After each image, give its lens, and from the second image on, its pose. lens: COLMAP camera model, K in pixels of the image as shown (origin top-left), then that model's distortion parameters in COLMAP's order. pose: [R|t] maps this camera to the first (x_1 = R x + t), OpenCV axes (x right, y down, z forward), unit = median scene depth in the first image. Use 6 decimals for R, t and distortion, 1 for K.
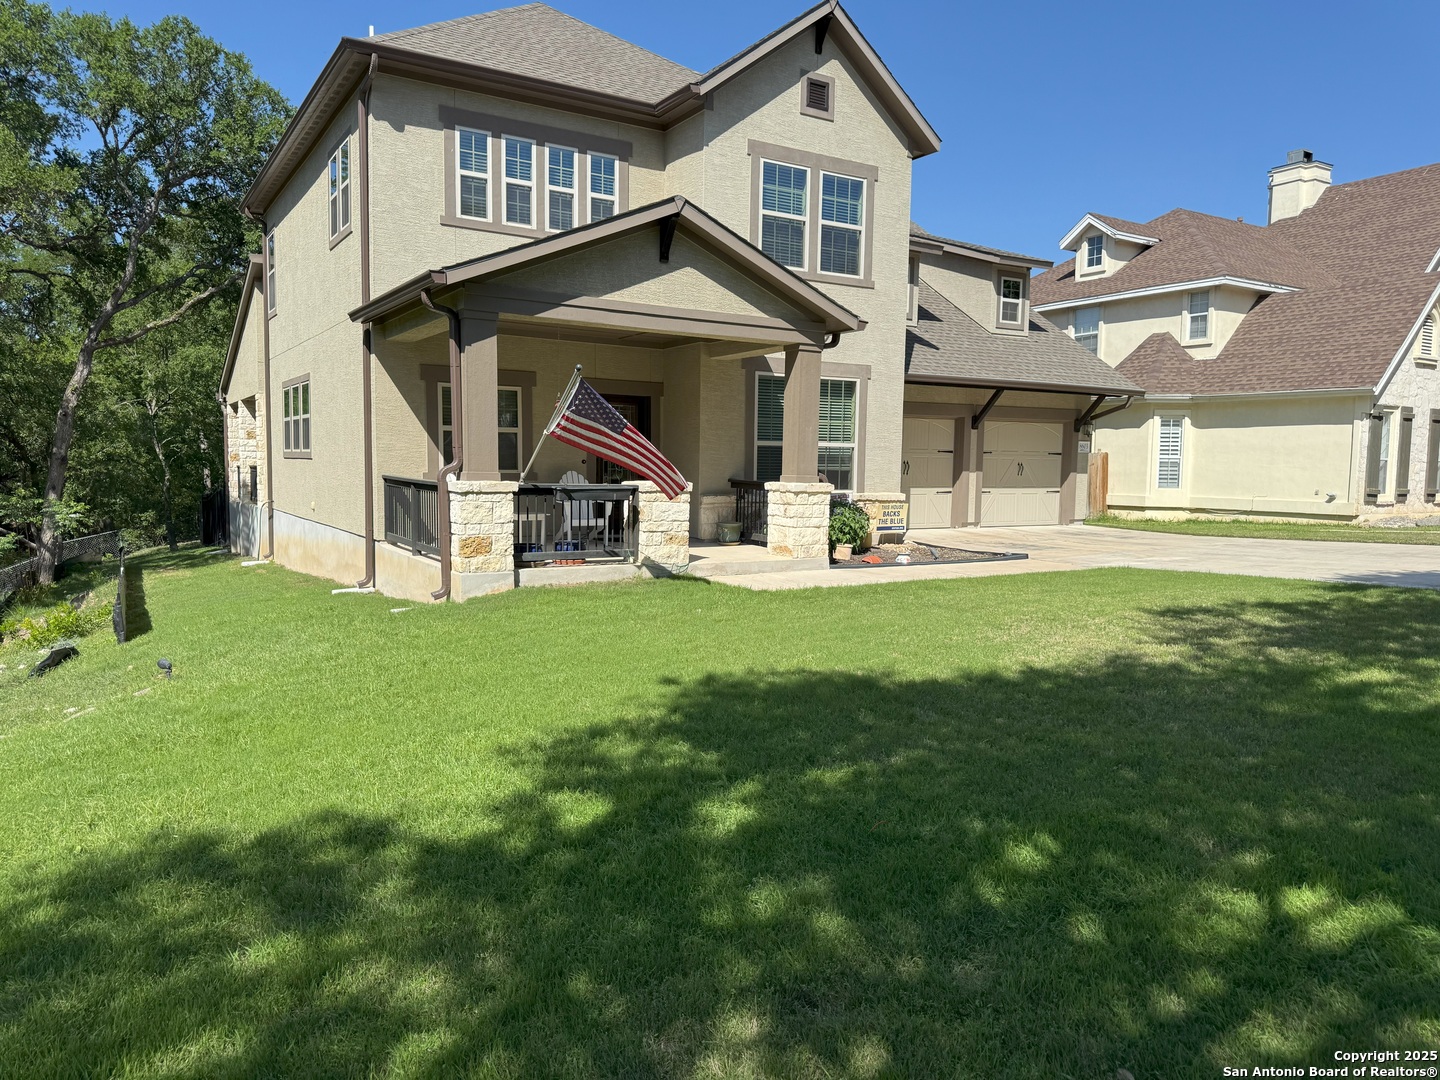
lens RADIAL K [[1004.0, 0, 720.0], [0, 1004.0, 540.0], [0, 0, 1]] dist [0.051726, -0.001053]
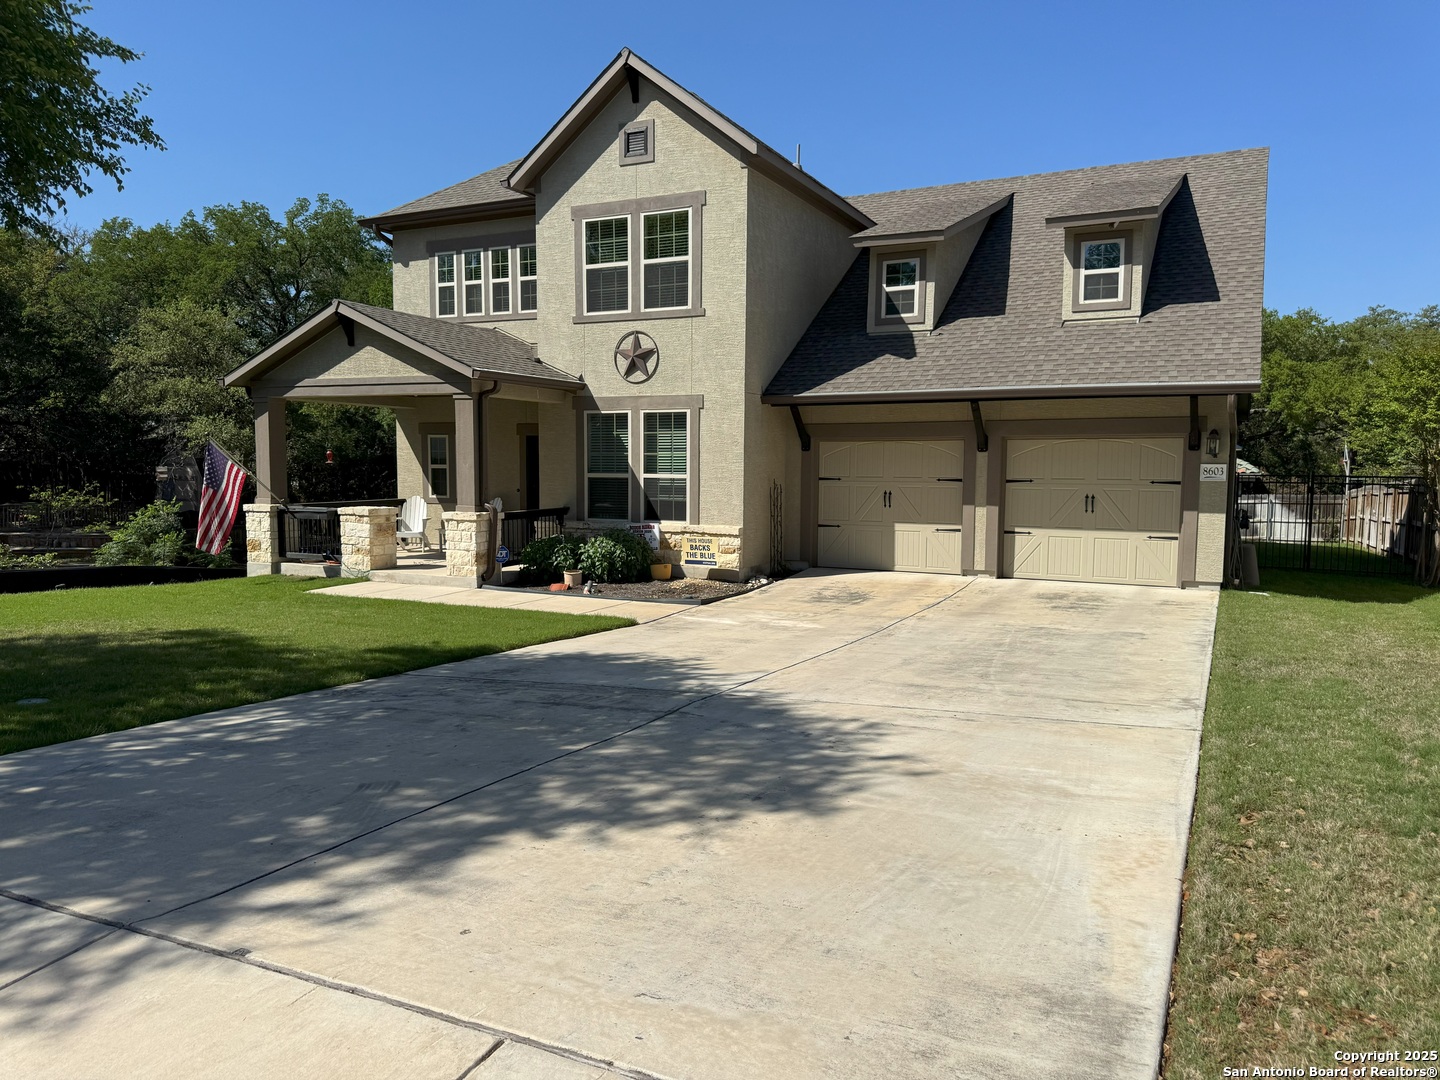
lens RADIAL K [[1006.9, 0, 720.0], [0, 1006.9, 540.0], [0, 0, 1]] dist [0.076651, -0.000048]
pose [[0.540001, 0.052520, -0.840024, 1.051799], [-0.064295, 0.997709, 0.021047, -0.058006], [0.839205, 0.042644, 0.542140, 0.521806]]
